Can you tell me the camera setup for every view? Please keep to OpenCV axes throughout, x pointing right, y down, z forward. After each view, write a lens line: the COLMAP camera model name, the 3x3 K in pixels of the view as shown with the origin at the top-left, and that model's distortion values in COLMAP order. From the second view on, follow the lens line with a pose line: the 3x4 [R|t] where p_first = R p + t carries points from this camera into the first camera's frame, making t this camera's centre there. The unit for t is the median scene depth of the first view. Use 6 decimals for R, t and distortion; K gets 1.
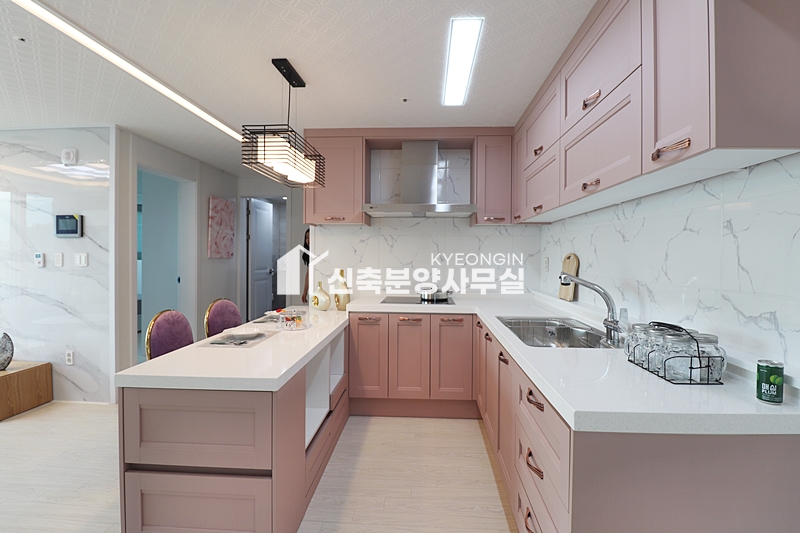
lens RADIAL K [[380.1, 0, 404.9], [0, 380.1, 263.1], [0, 0, 1]] dist [-0.009071, -0.007903]
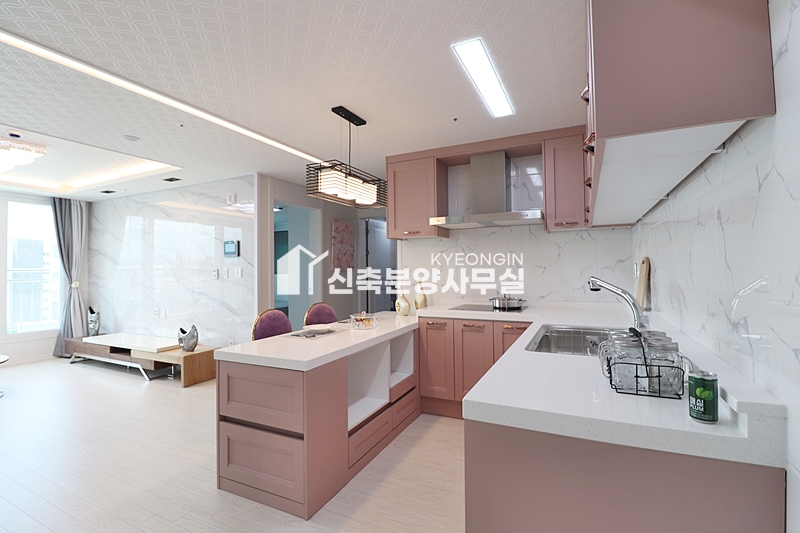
lens RADIAL K [[380.1, 0, 414.3], [0, 380.1, 264.0], [0, 0, 1]] dist [-0.009071, -0.007903]
pose [[0.921888, -0.024514, -0.386681, 0.270477], [0.011837, 0.999313, -0.035132, 0.014665], [0.387277, 0.027811, 0.921544, -0.022822]]
